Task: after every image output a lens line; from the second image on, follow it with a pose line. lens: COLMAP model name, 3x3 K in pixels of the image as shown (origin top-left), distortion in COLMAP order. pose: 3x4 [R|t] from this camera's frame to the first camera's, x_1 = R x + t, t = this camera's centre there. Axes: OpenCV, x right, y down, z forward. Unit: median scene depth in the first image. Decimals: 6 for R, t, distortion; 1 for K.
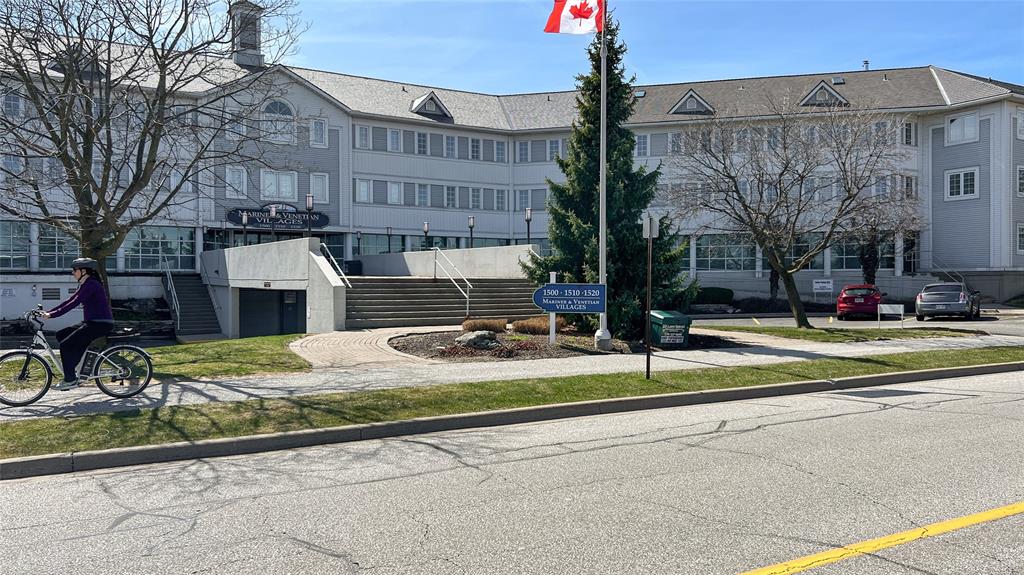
lens RADIAL K [[782.8, 0, 514.5], [0, 782.8, 291.6], [0, 0, 1]] dist [0.020954, -0.003856]
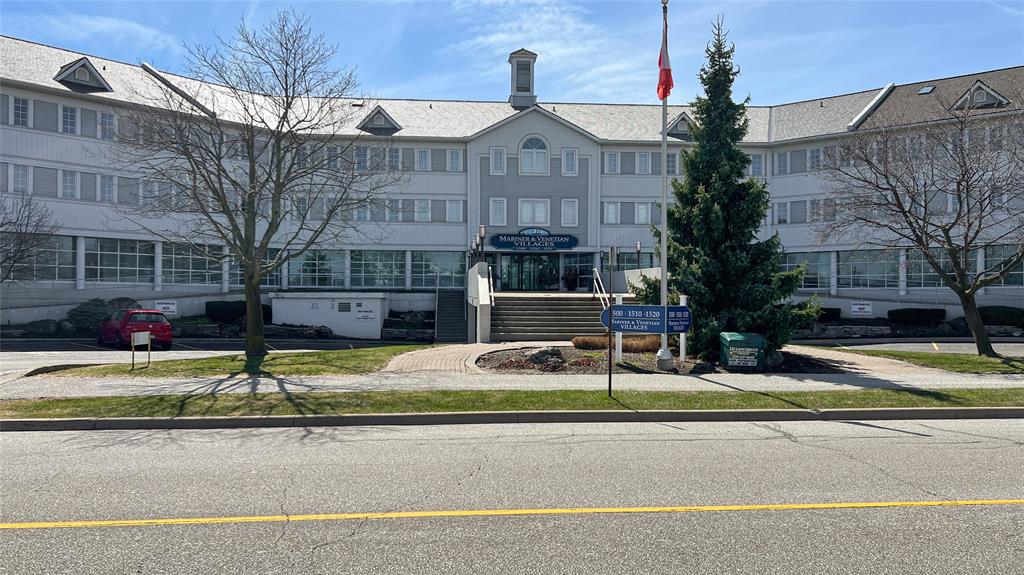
lens RADIAL K [[782.8, 0, 520.4], [0, 782.8, 295.5], [0, 0, 1]] dist [0.020954, -0.003856]
pose [[0.886883, 0.002706, -0.461987, 0.274534], [-0.006753, 0.999952, -0.007107, -0.009522], [0.461946, 0.009423, 0.886858, -0.011399]]
